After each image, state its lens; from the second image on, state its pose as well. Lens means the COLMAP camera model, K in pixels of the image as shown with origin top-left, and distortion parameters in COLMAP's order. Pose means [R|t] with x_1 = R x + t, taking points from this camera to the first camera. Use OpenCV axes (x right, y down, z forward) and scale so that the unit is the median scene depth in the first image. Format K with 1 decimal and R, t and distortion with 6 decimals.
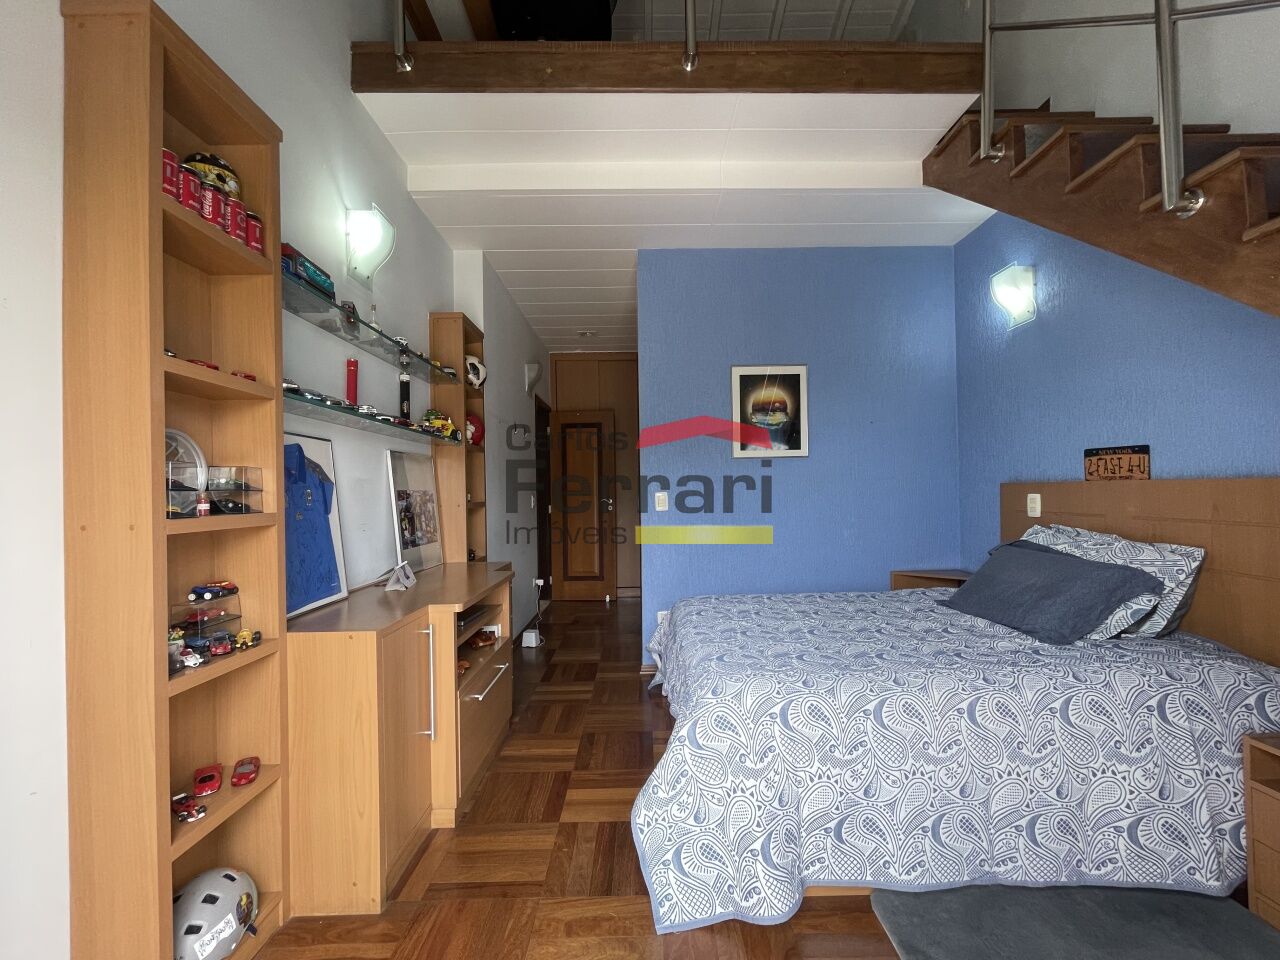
lens RADIAL K [[519.4, 0, 648.0], [0, 519.4, 489.1], [0, 0, 1]] dist [-0.001884, -0.000617]
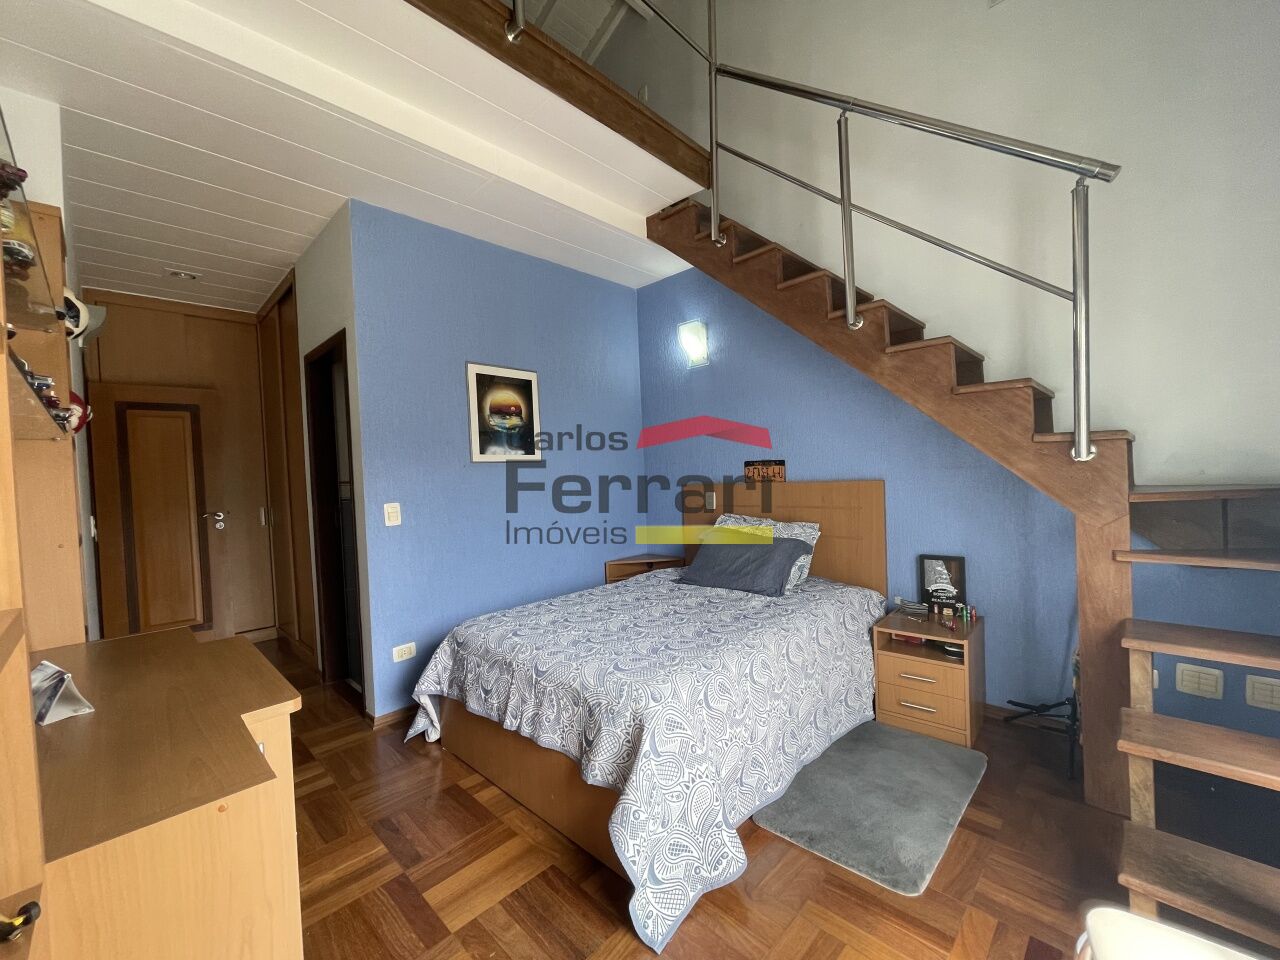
lens RADIAL K [[519.4, 0, 648.0], [0, 519.4, 489.1], [0, 0, 1]] dist [-0.001884, -0.000617]
pose [[0.695114, -0.029189, 0.718307, -0.482001], [0.022742, 0.999568, 0.018610, -0.038073], [-0.718540, 0.003399, 0.695478, 0.223764]]
